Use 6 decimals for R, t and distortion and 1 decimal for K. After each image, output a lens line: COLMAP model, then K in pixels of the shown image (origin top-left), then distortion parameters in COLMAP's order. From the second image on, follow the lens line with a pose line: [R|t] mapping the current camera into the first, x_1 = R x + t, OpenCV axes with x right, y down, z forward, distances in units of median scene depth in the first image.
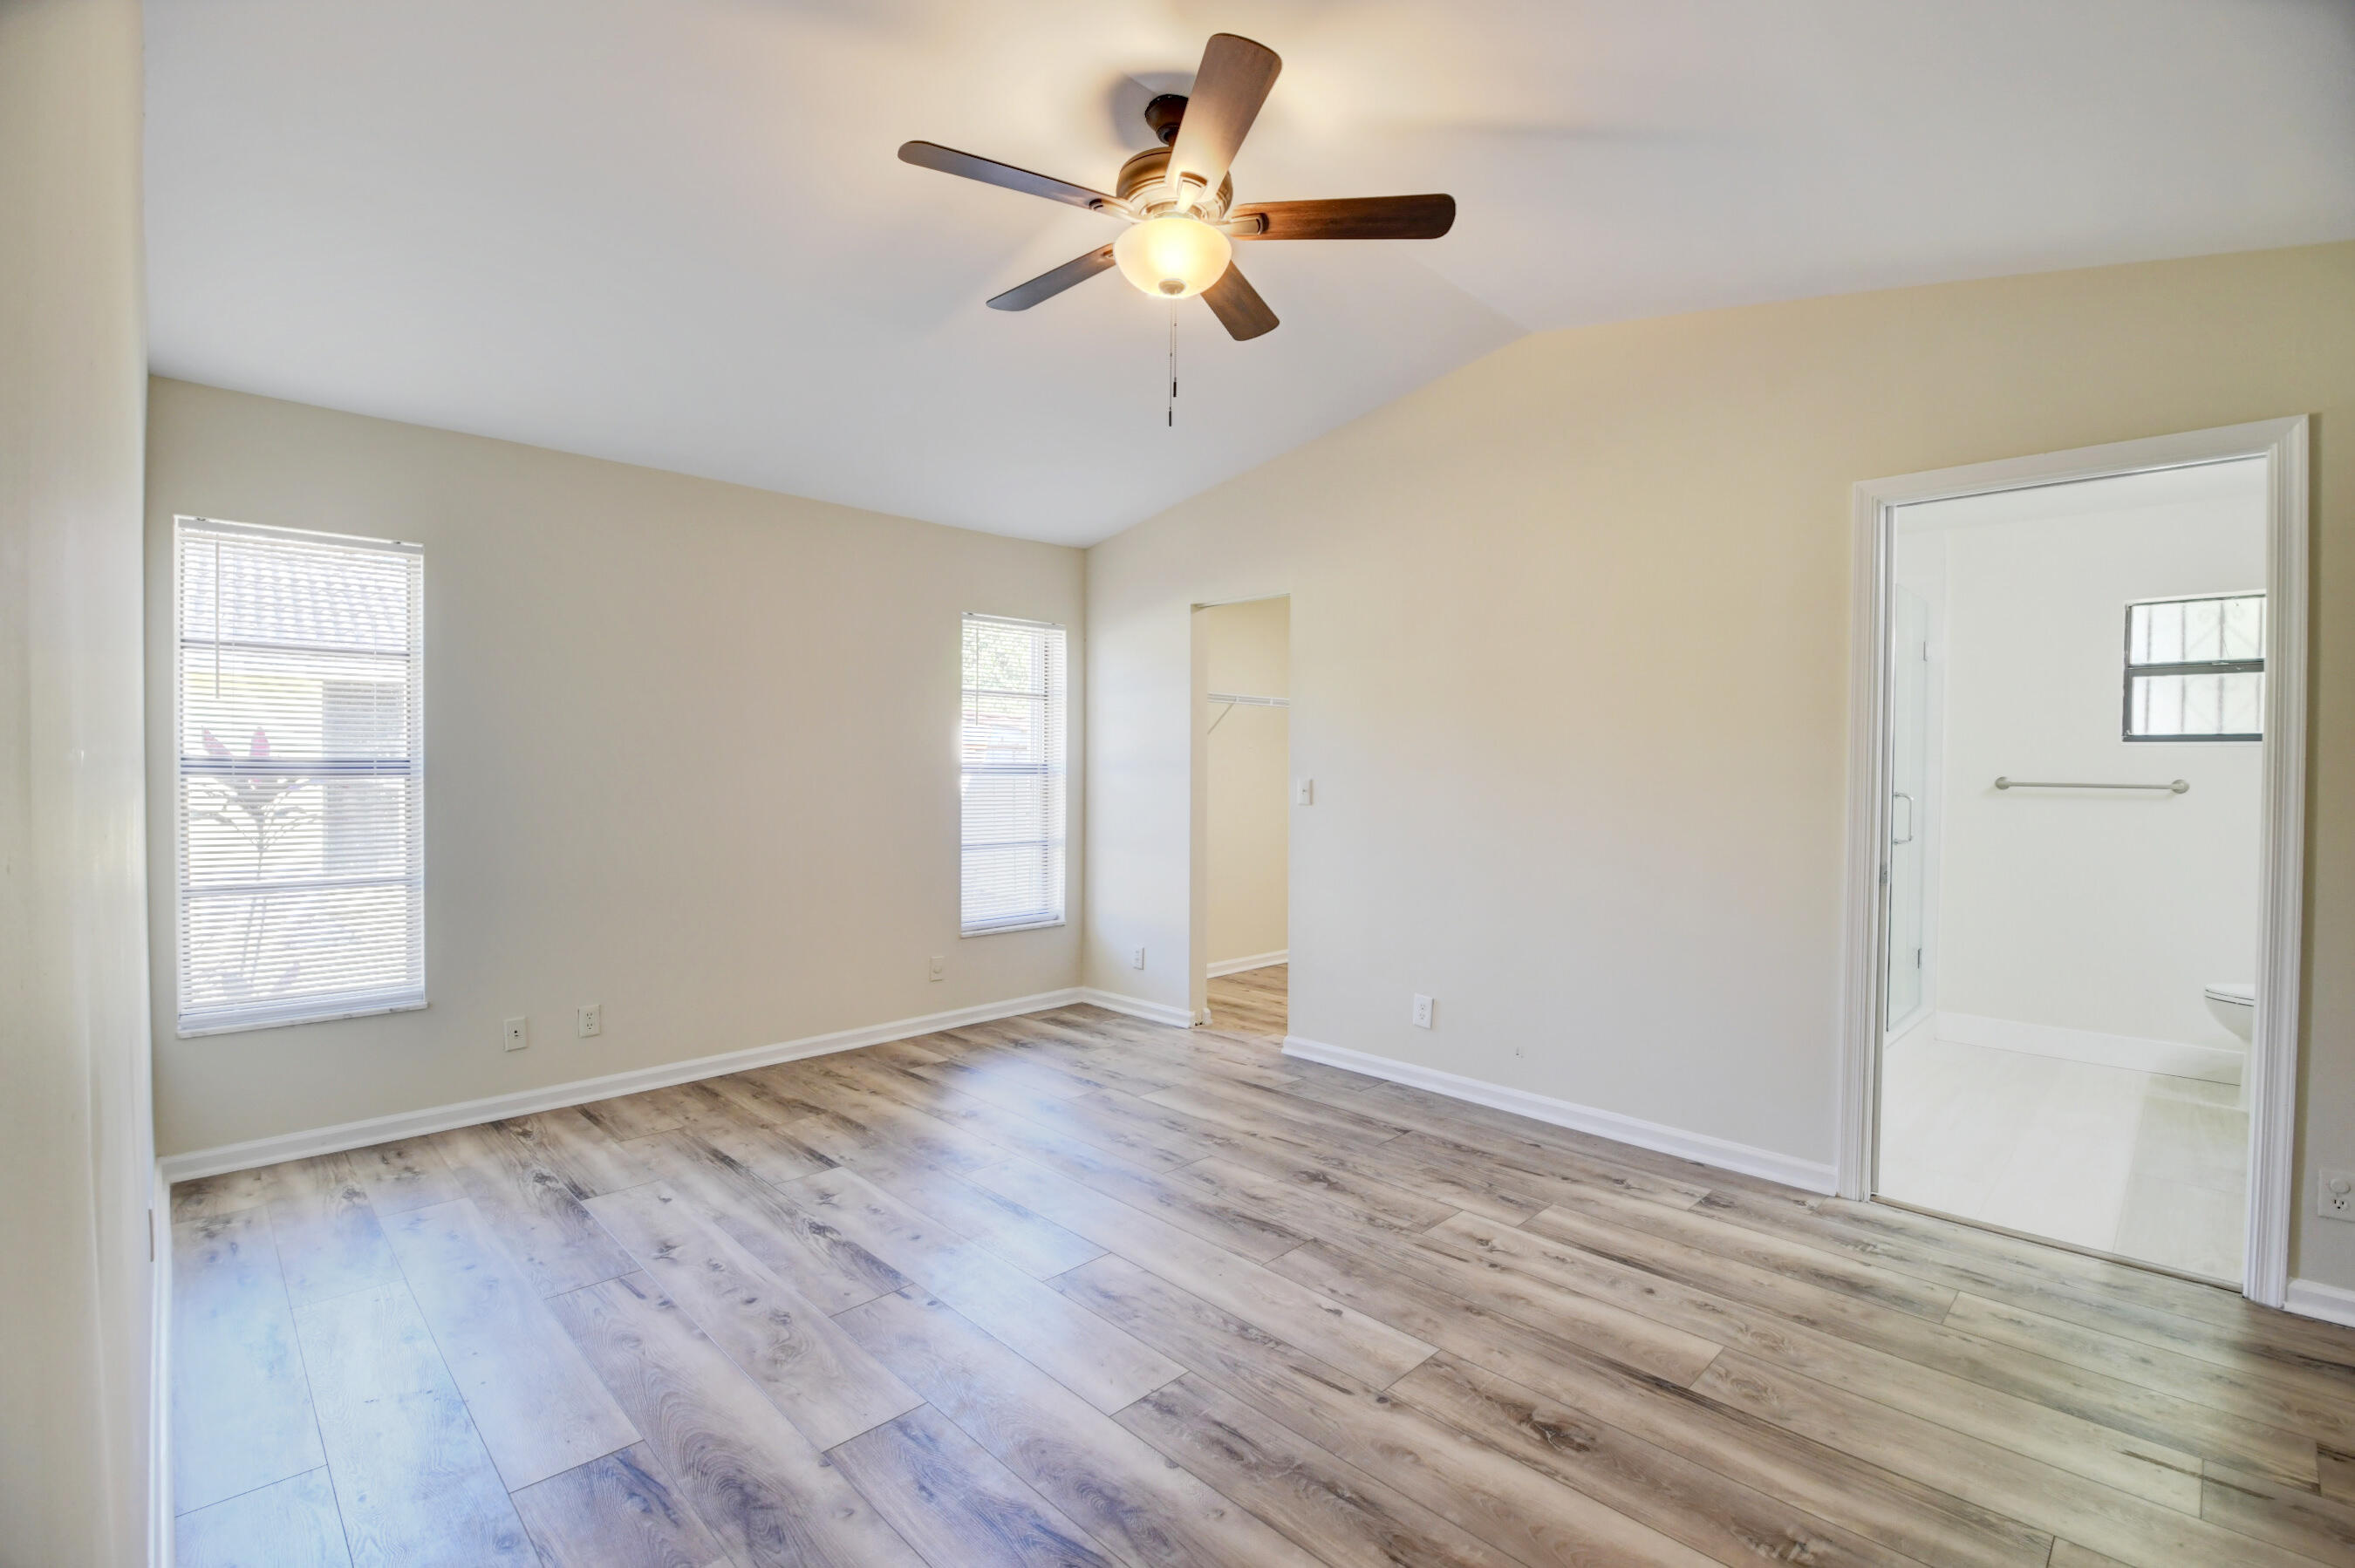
lens RADIAL K [[1075.0, 0, 1168.5], [0, 1075.0, 803.2], [0, 0, 1]] dist [0.039682, -0.050276]
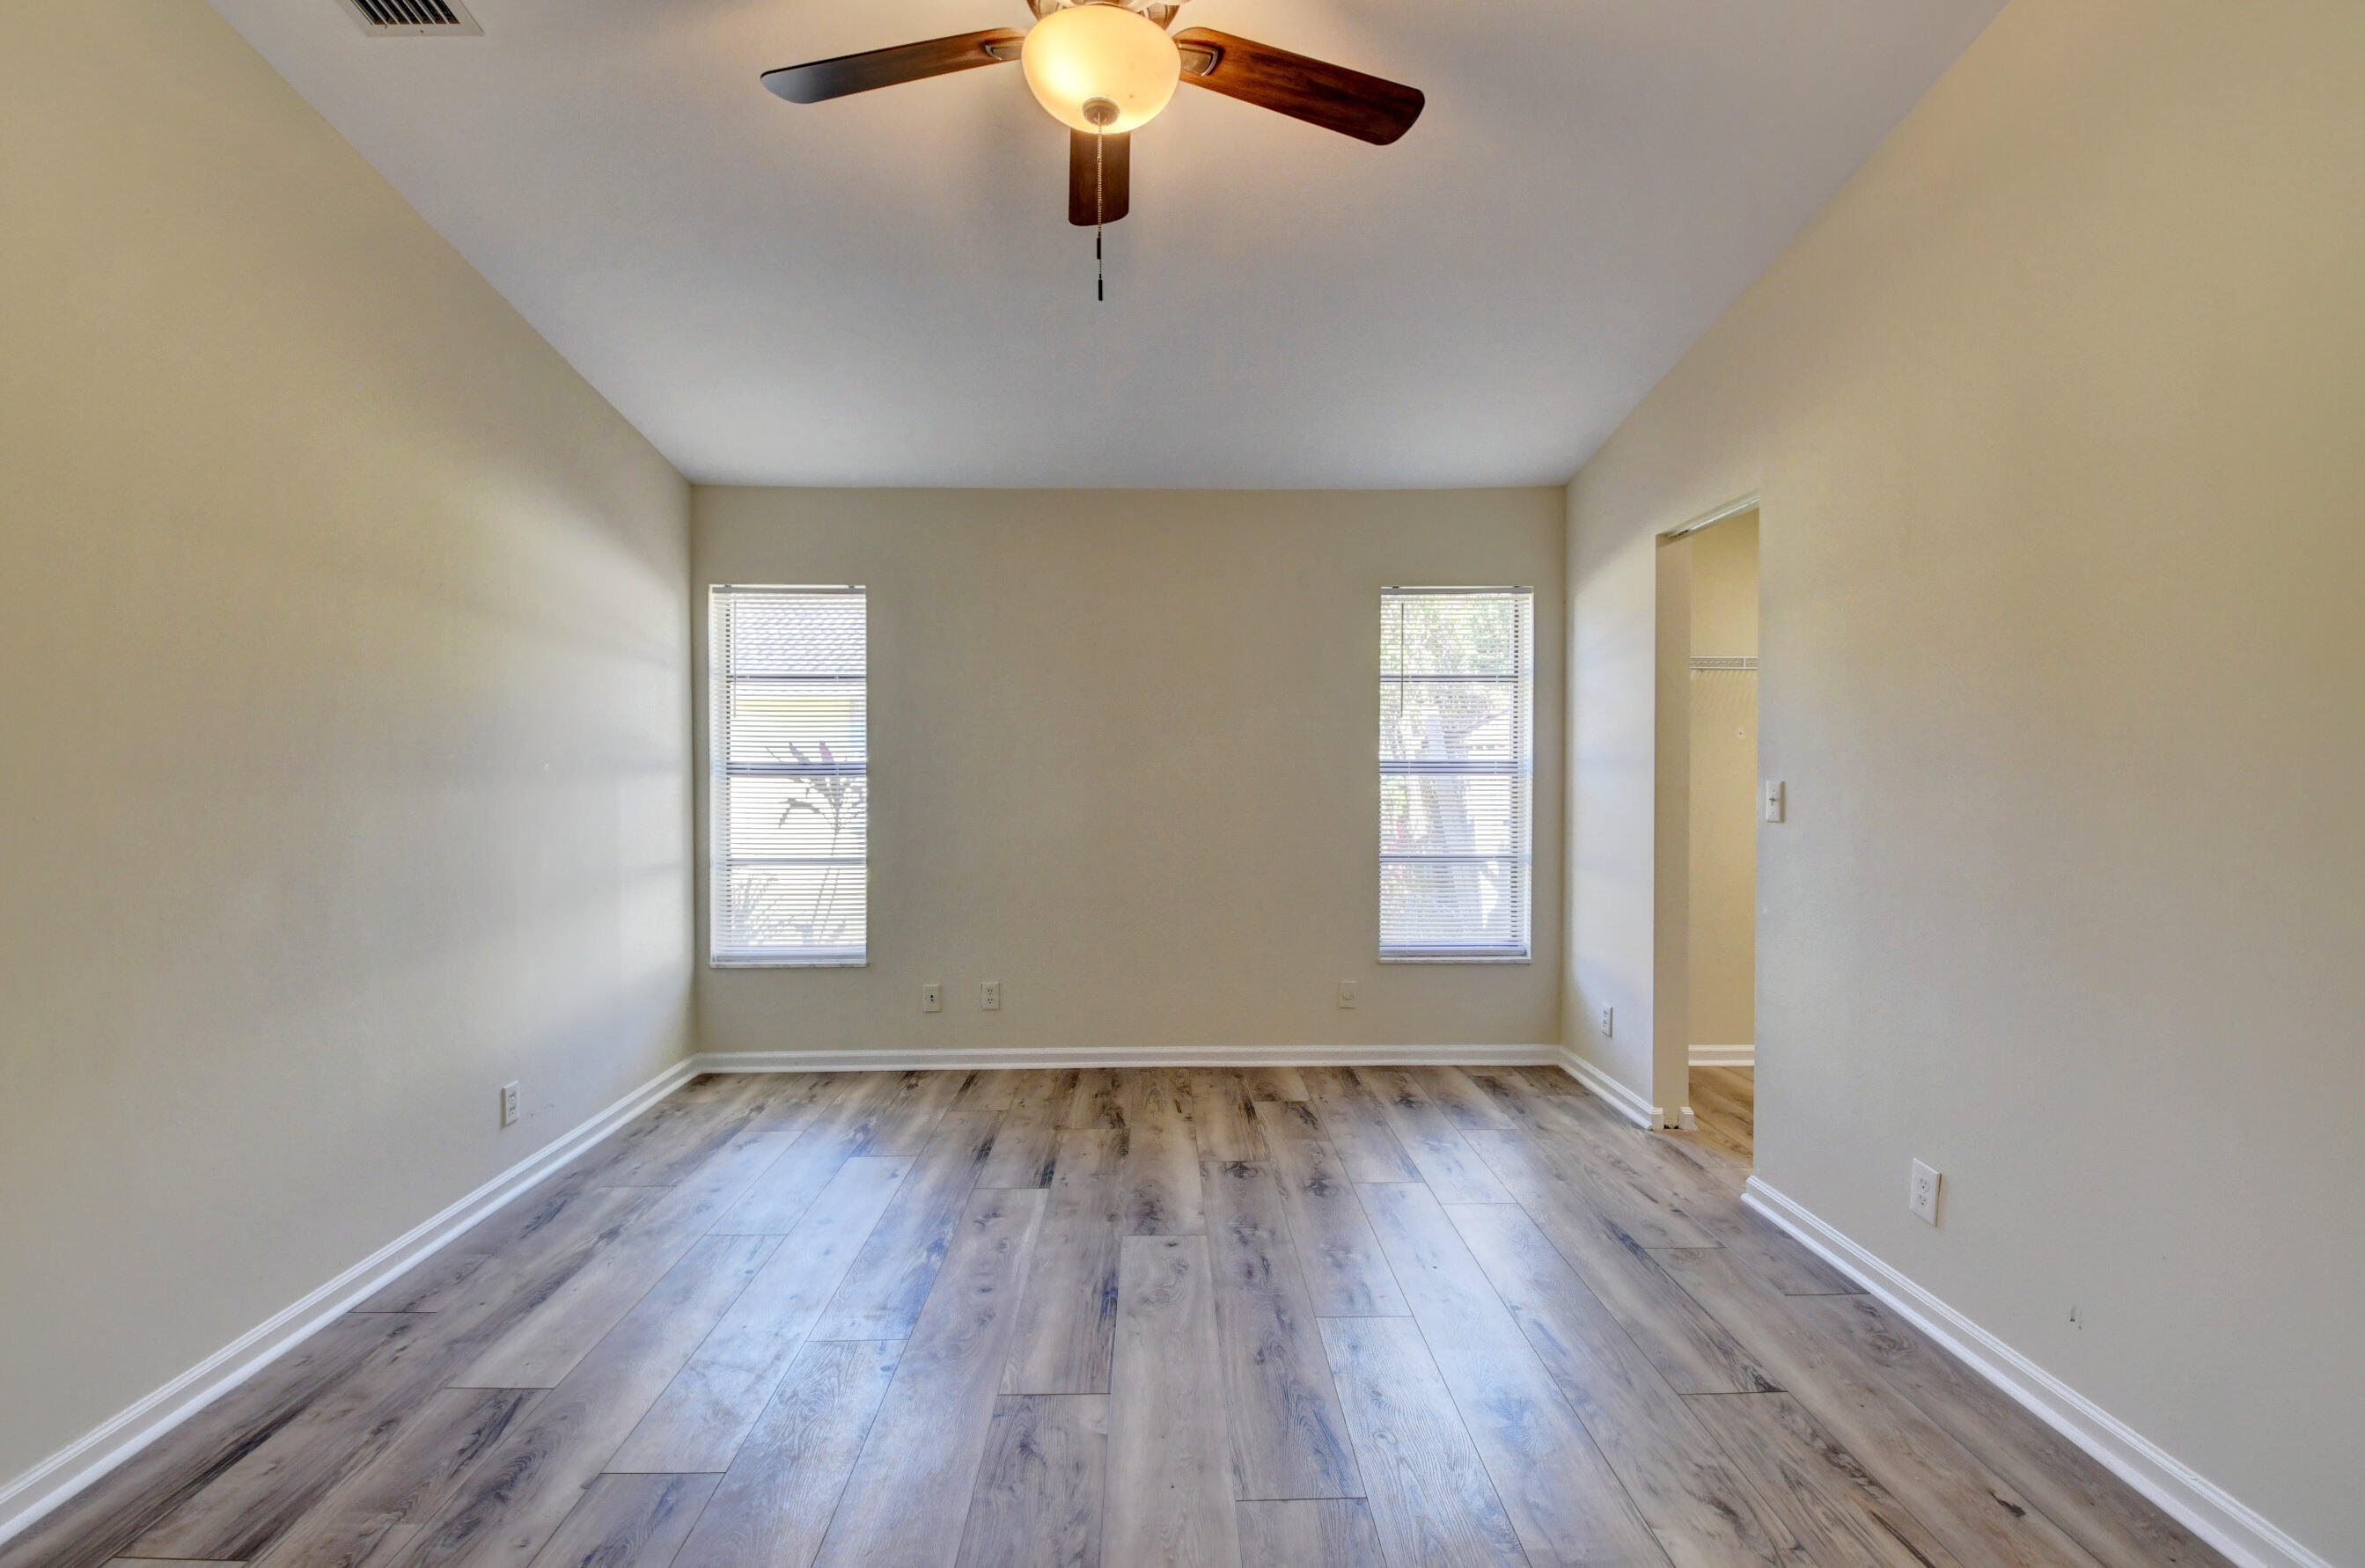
lens RADIAL K [[1068.5, 0, 1181.4], [0, 1068.5, 795.9], [0, 0, 1]] dist [0.047991, -0.059205]
pose [[0.719926, 0.013224, -0.693925, 0.349780], [-0.018168, 0.999835, 0.000205, -0.008295], [0.693813, 0.012459, 0.720048, 0.324536]]
